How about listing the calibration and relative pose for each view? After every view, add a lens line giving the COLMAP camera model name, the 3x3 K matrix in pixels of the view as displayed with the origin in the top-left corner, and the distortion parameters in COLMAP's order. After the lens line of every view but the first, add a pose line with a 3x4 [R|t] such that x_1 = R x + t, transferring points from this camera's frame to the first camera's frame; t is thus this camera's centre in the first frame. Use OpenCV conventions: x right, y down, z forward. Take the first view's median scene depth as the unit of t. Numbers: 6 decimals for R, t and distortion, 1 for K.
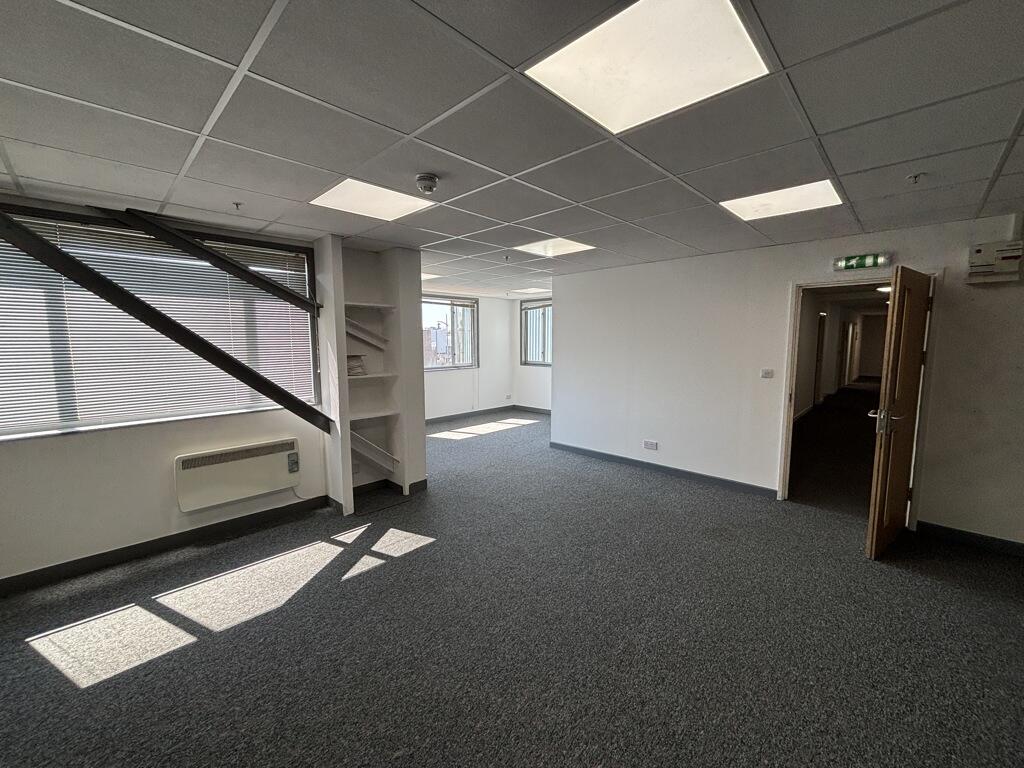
lens RADIAL K [[412.7, 0, 512.0], [0, 412.7, 384.0], [0, 0, 1]] dist [0.001911, 0.000377]
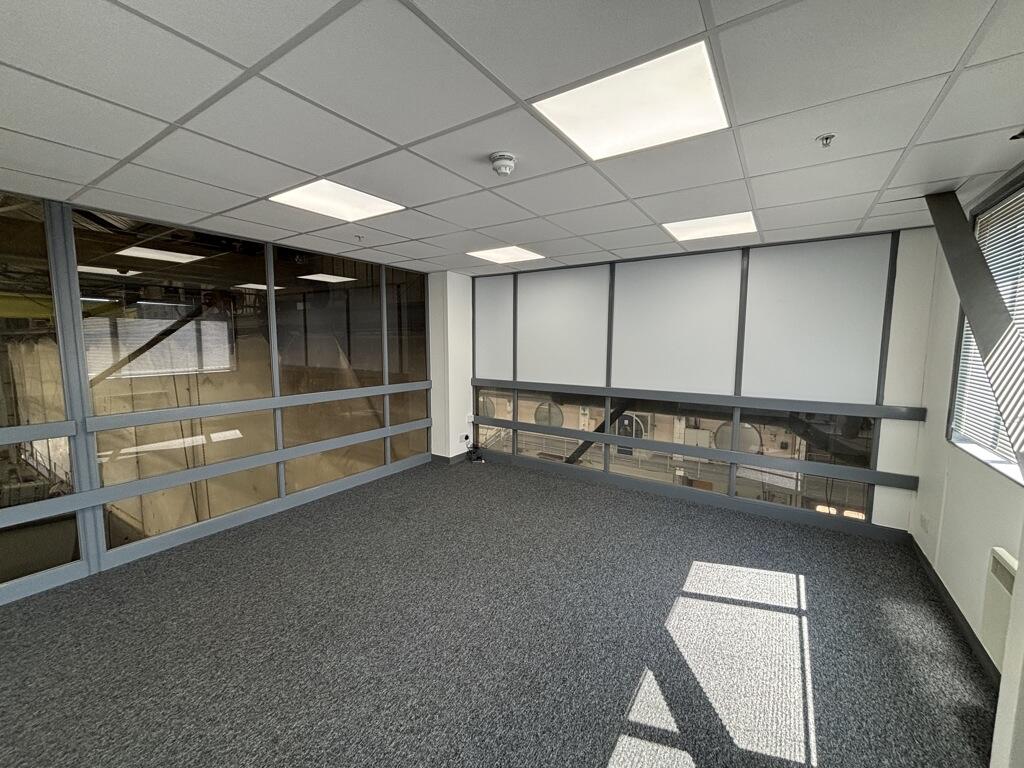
lens RADIAL K [[412.7, 0, 512.0], [0, 412.7, 384.0], [0, 0, 1]] dist [0.001911, 0.000377]
pose [[-0.982712, 0.018001, -0.184263, -0.028449], [-0.021194, 0.977781, 0.208555, -0.110700], [0.183923, 0.208855, -0.960496, 0.992377]]
